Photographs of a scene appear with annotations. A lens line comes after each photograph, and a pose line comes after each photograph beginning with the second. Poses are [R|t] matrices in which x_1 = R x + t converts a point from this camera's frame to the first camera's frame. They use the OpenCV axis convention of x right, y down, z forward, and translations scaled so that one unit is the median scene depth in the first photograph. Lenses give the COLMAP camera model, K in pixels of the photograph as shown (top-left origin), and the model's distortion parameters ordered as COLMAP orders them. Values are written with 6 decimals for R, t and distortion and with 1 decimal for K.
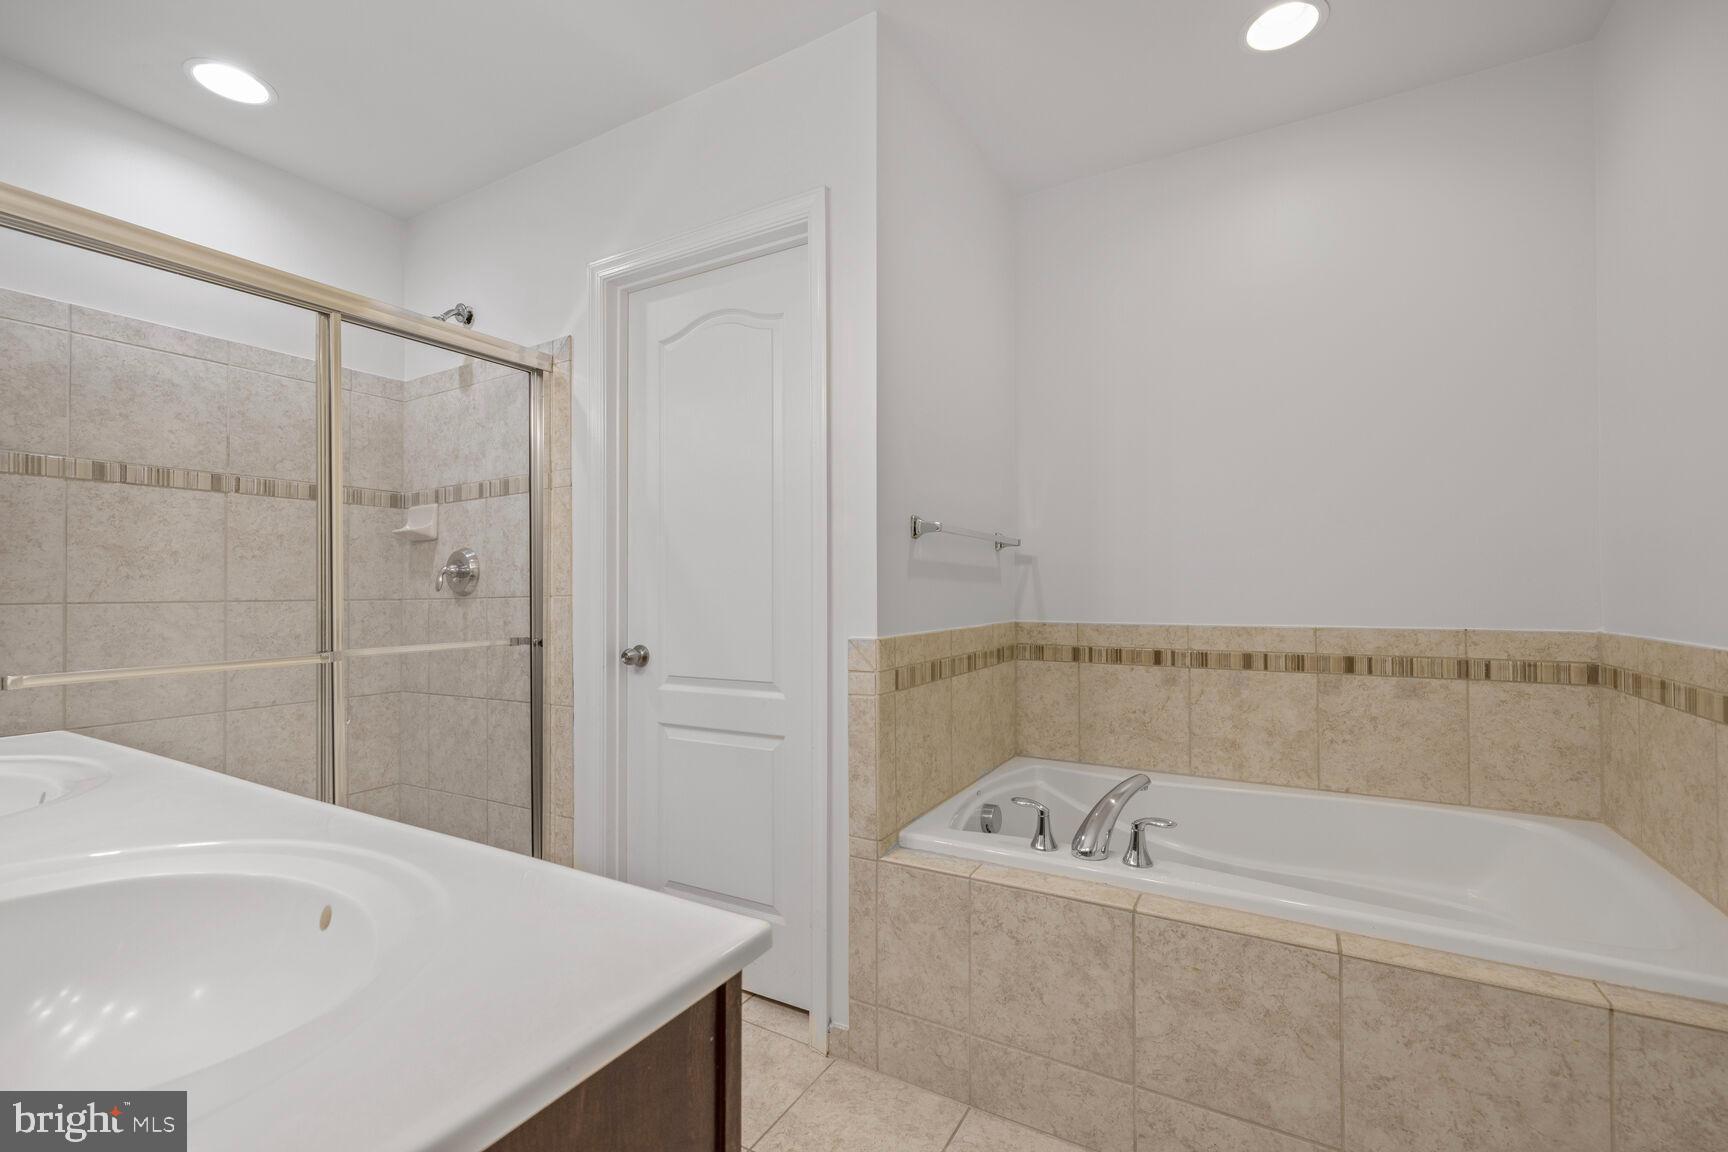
lens RADIAL K [[724.8, 0, 847.2], [0, 724.8, 582.6], [0, 0, 1]] dist [0.004344, -0.000254]
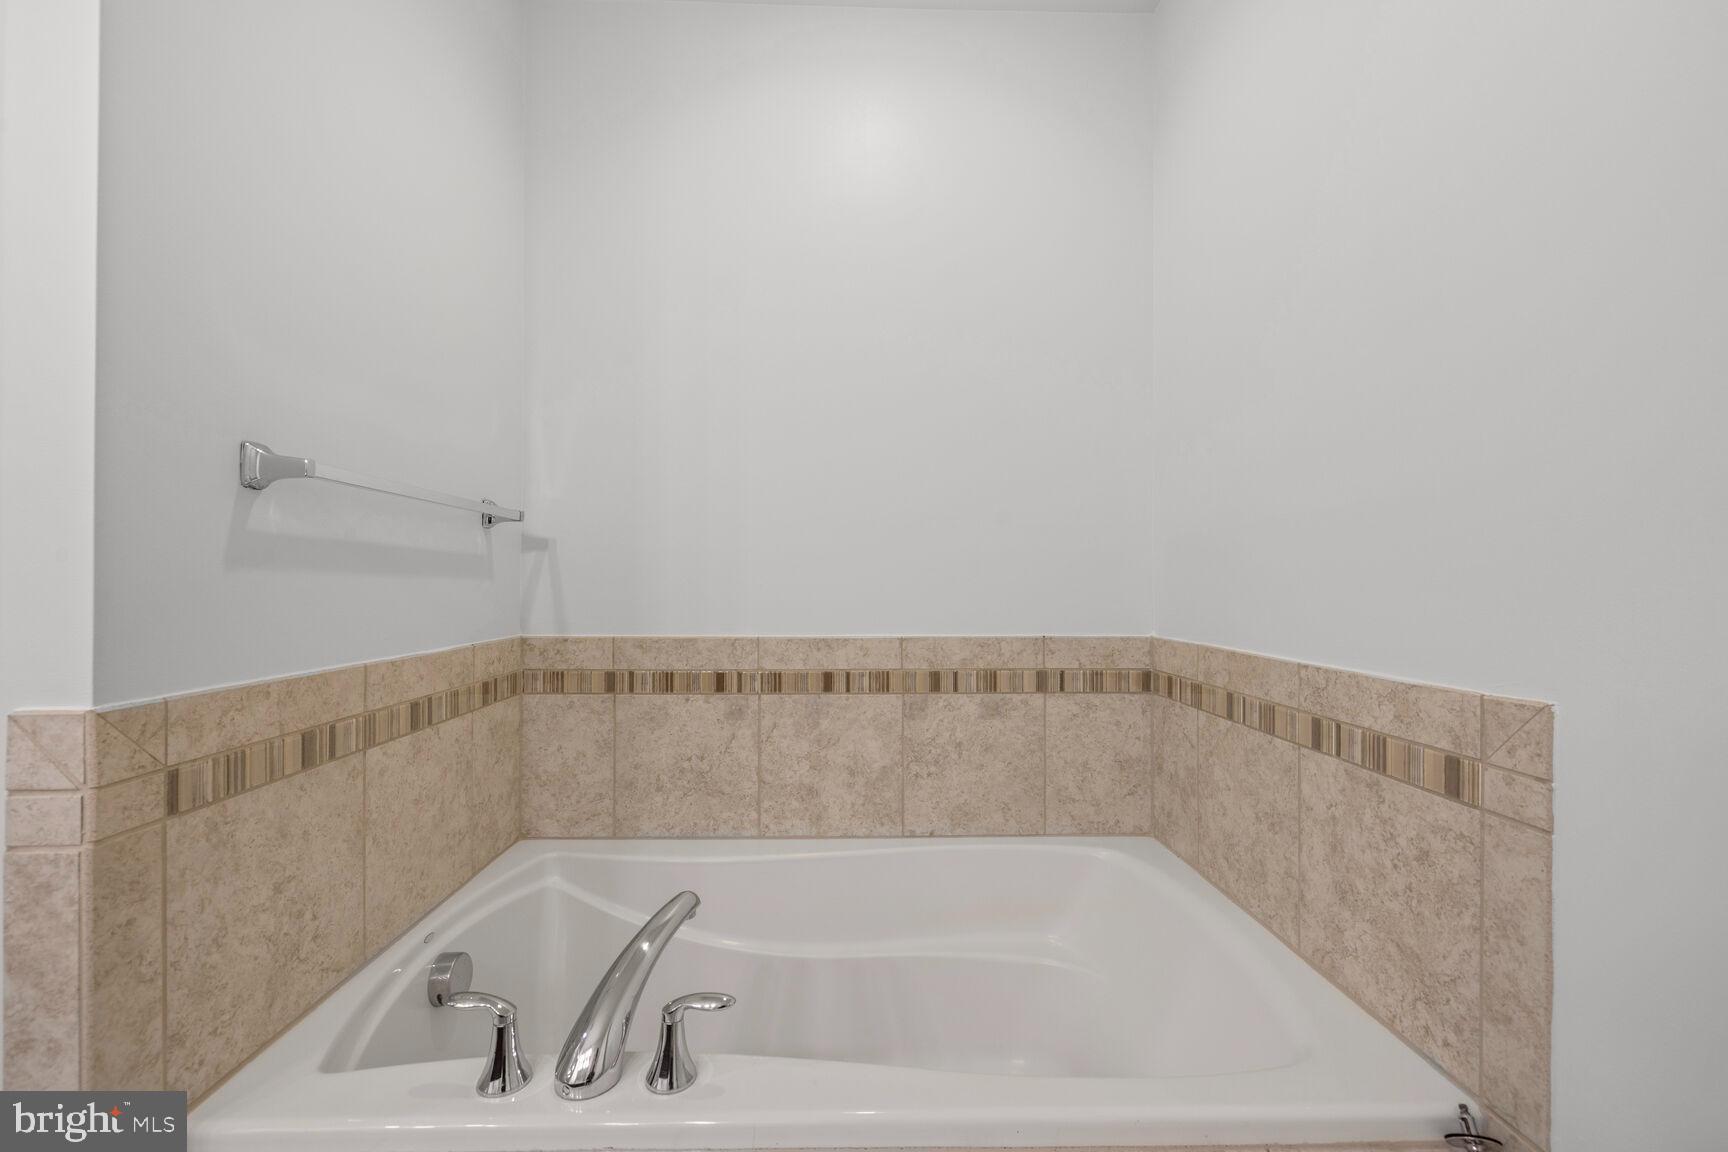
lens RADIAL K [[724.8, 0, 853.4], [0, 724.8, 582.0], [0, 0, 1]] dist [0.004344, -0.000254]
pose [[0.842922, 0.005006, 0.538012, 0.172641], [-0.010298, 0.999924, 0.006830, -0.005106], [-0.537937, -0.011297, 0.842909, 0.366312]]
